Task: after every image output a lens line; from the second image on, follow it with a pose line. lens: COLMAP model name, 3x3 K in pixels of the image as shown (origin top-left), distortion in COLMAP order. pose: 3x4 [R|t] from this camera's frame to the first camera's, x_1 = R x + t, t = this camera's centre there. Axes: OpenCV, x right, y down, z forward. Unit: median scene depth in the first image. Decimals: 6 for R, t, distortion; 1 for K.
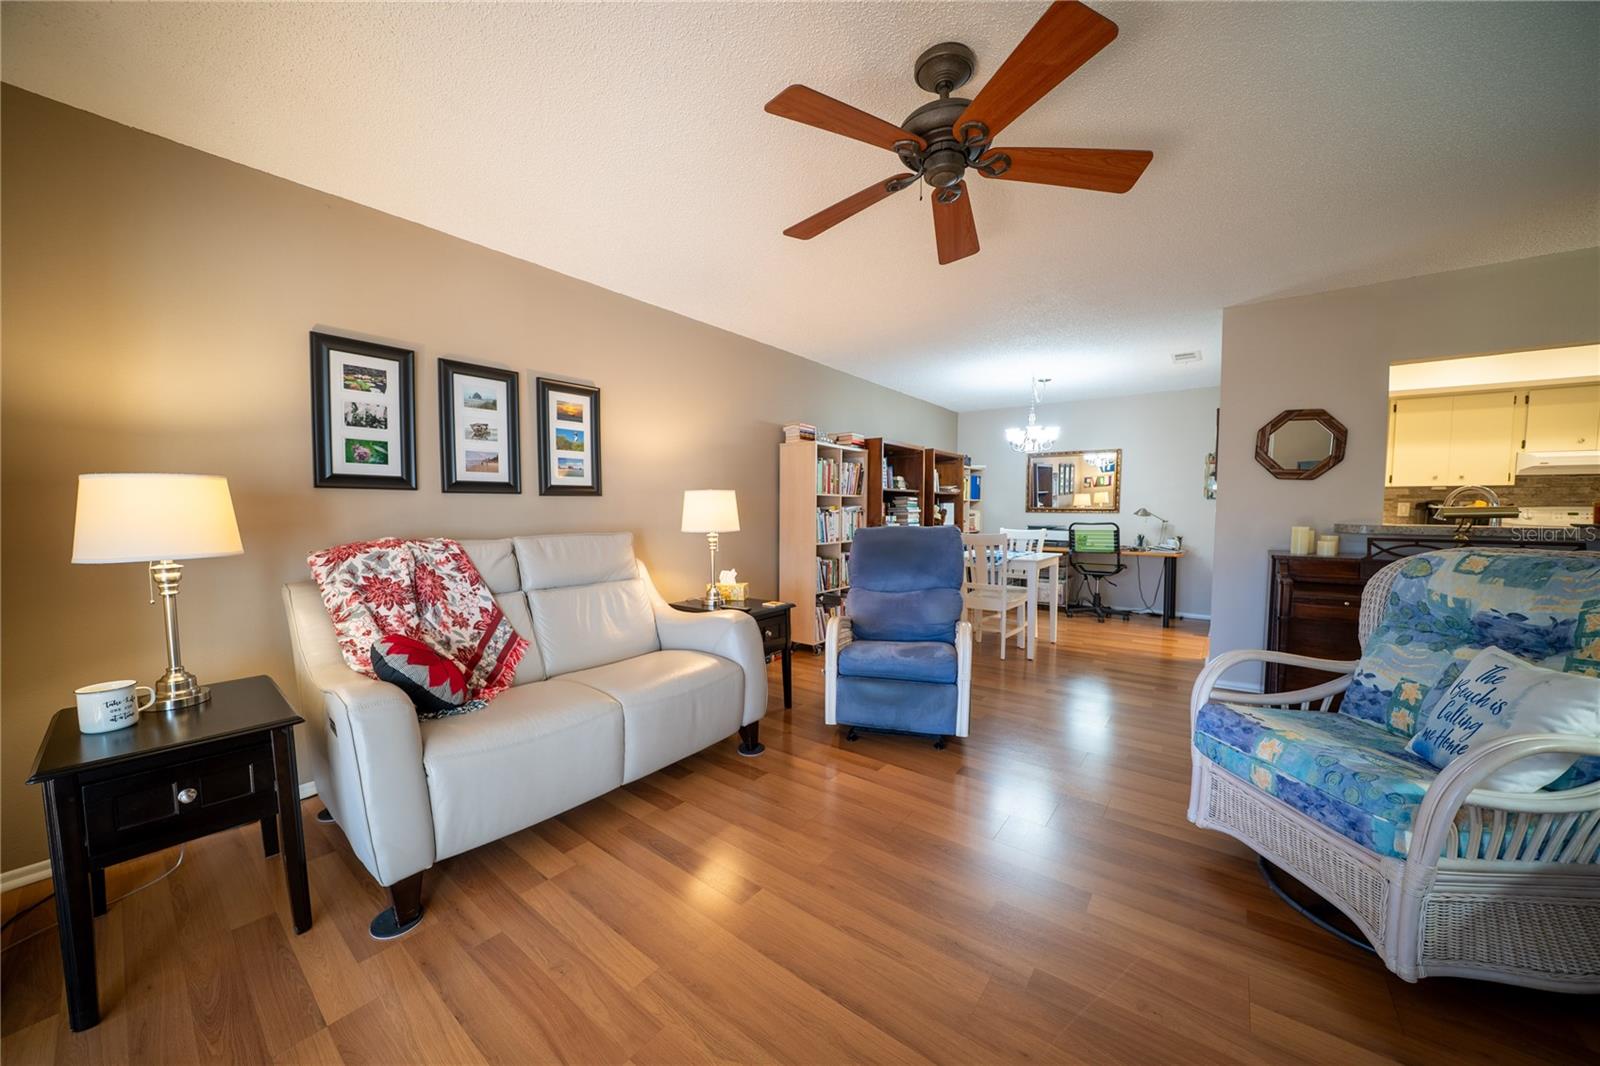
lens RADIAL K [[564.2, 0, 798.9], [0, 564.2, 539.7], [0, 0, 1]] dist [-0.014979, 0.000021]
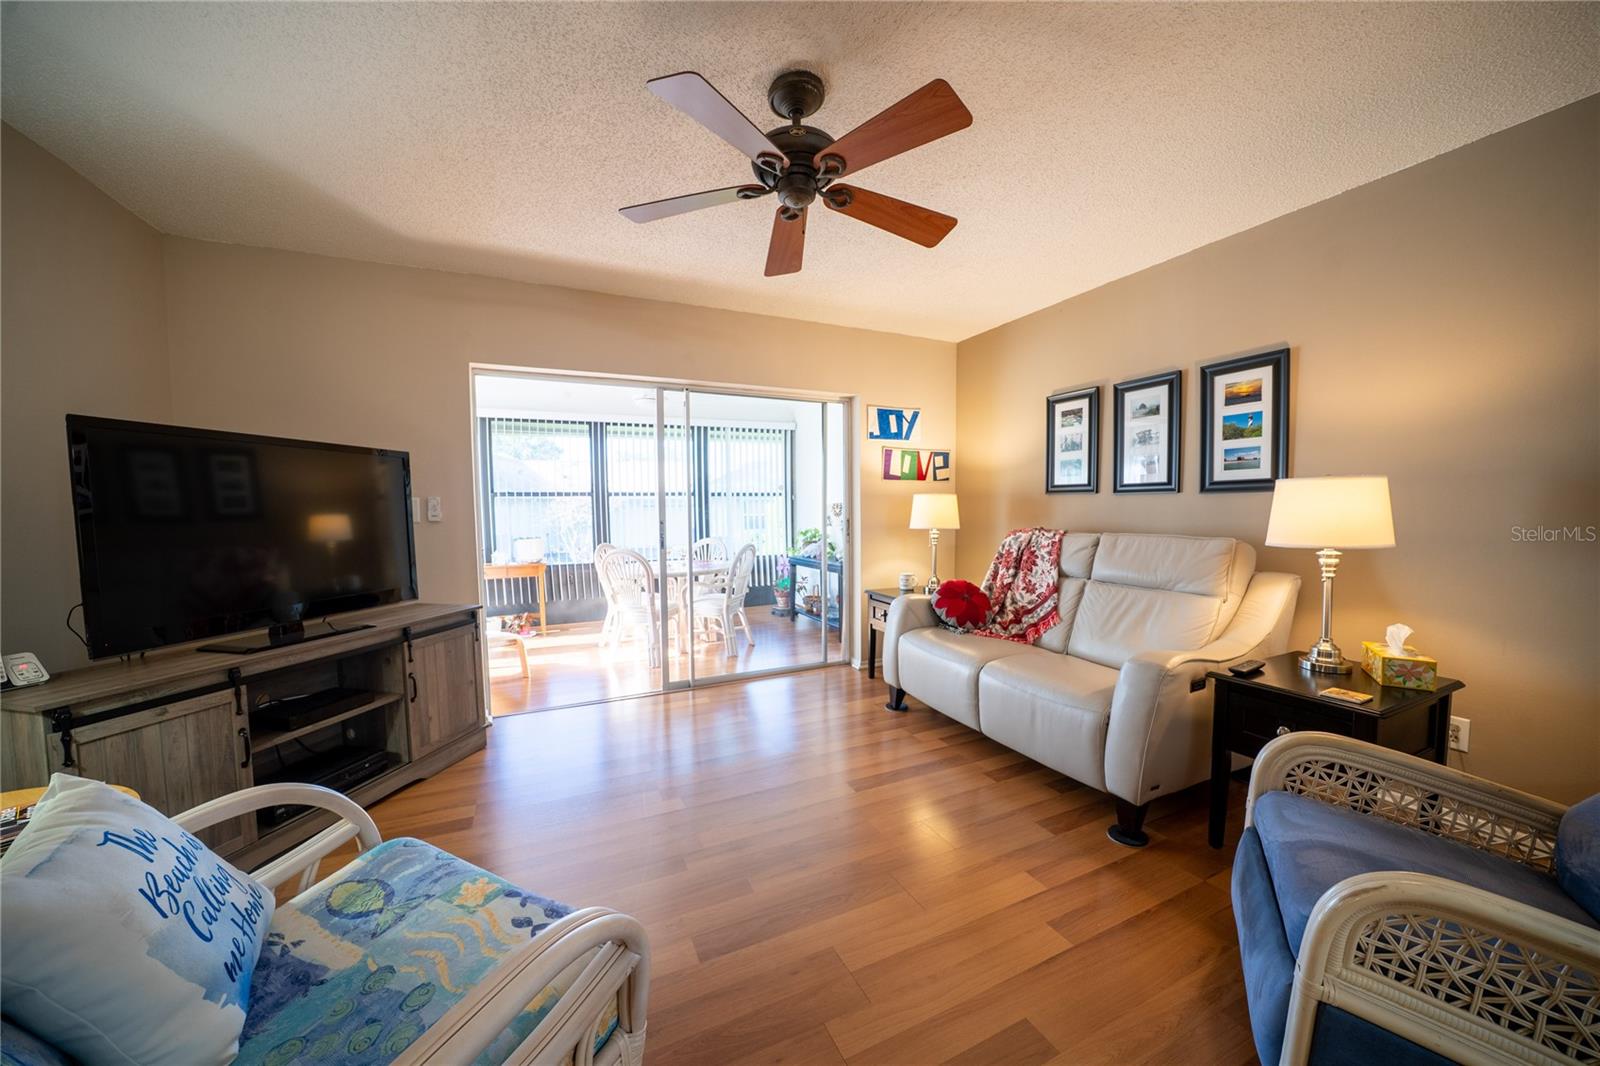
lens RADIAL K [[564.2, 0, 805.9], [0, 564.2, 542.8], [0, 0, 1]] dist [-0.014979, 0.000021]
pose [[-0.457980, 0.061518, -0.886831, 0.158624], [-0.041486, 0.995037, 0.090449, -0.012786], [0.887994, 0.078215, -0.453155, 0.200690]]
